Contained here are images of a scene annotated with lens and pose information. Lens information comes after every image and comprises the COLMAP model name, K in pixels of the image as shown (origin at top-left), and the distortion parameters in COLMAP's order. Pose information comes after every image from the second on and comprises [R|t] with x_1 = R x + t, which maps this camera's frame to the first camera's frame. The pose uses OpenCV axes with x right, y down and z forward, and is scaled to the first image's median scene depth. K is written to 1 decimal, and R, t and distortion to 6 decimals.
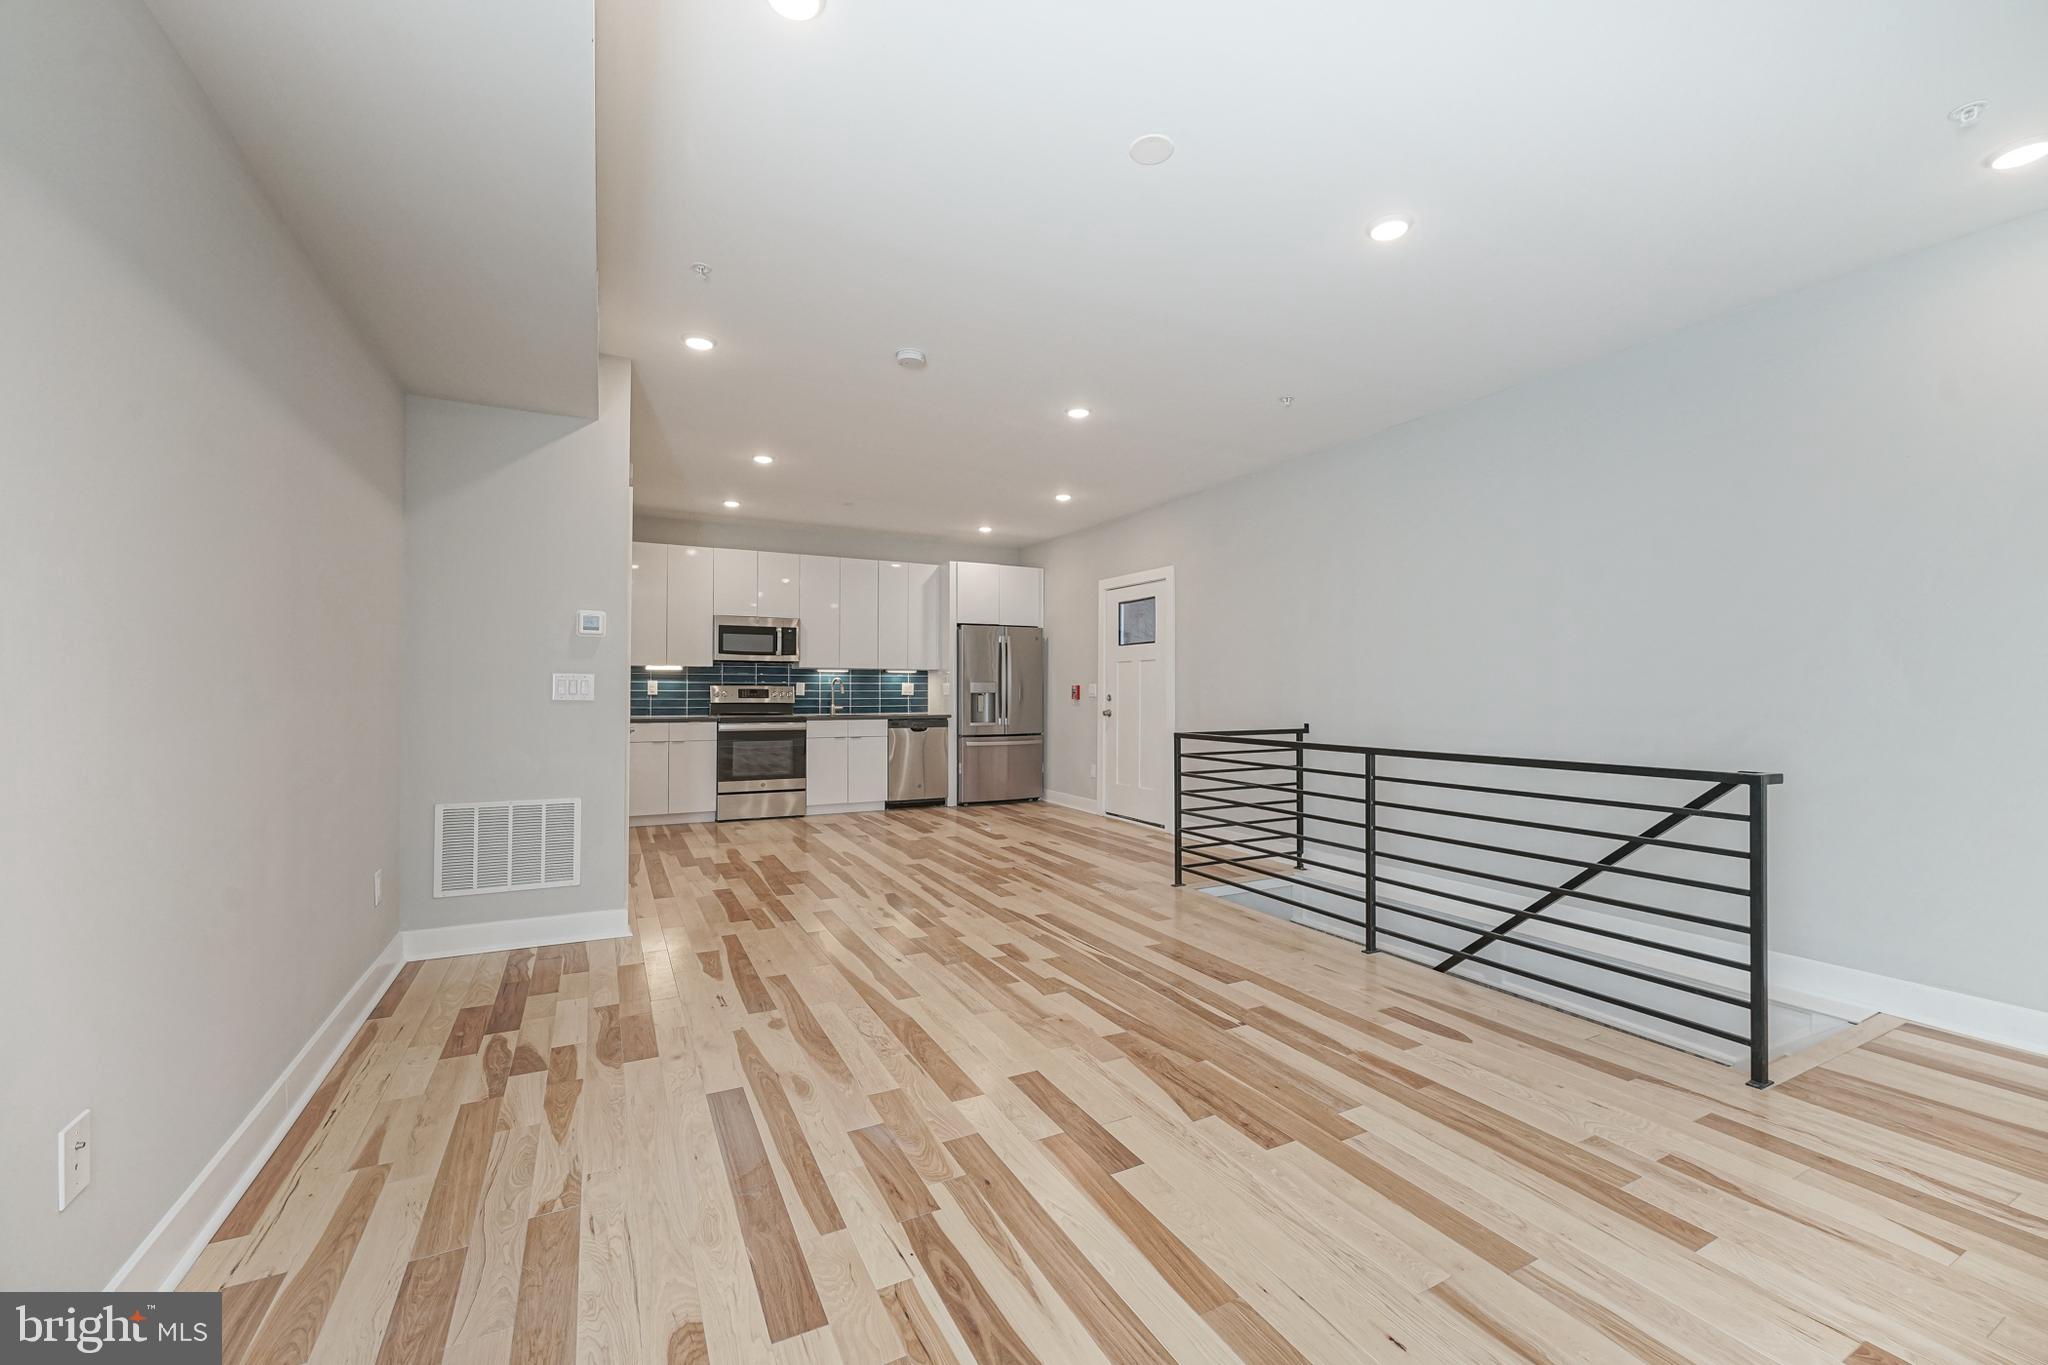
lens RADIAL K [[812.3, 0, 1027.7], [0, 812.3, 681.3], [0, 0, 1]] dist [0.000263, 0.000100]
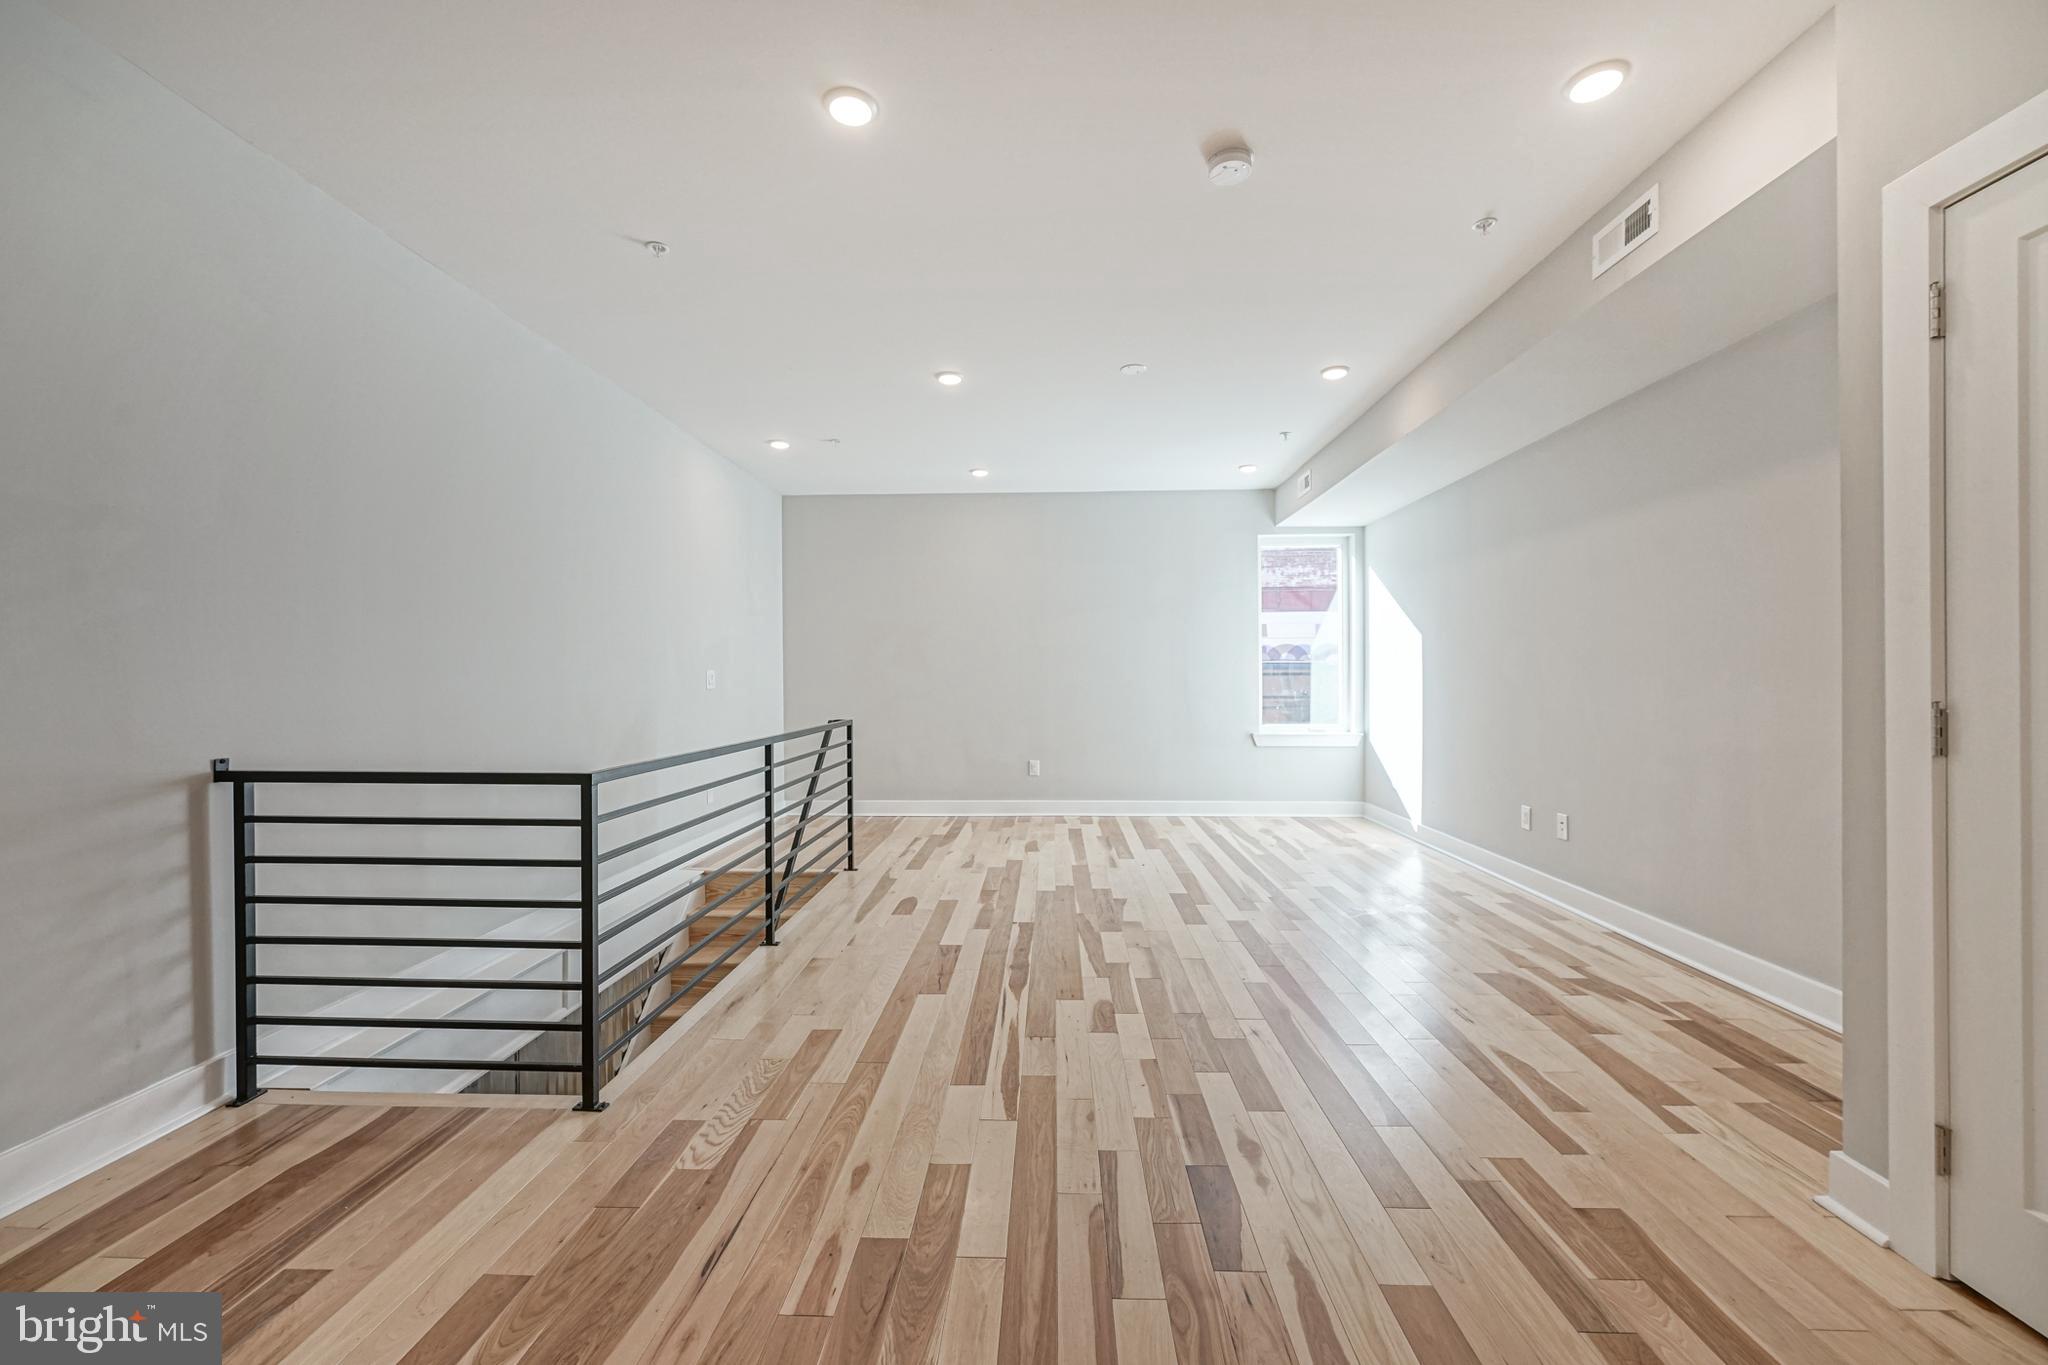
lens RADIAL K [[832.8, 0, 1027.8], [0, 832.8, 678.2], [0, 0, 1]] dist [-0.000213, 0.000369]
pose [[-0.870163, 0.001437, 0.492763, -0.170645], [-0.002855, 0.999964, -0.007957, 0.008545], [-0.492757, -0.008330, -0.870127, 0.850769]]
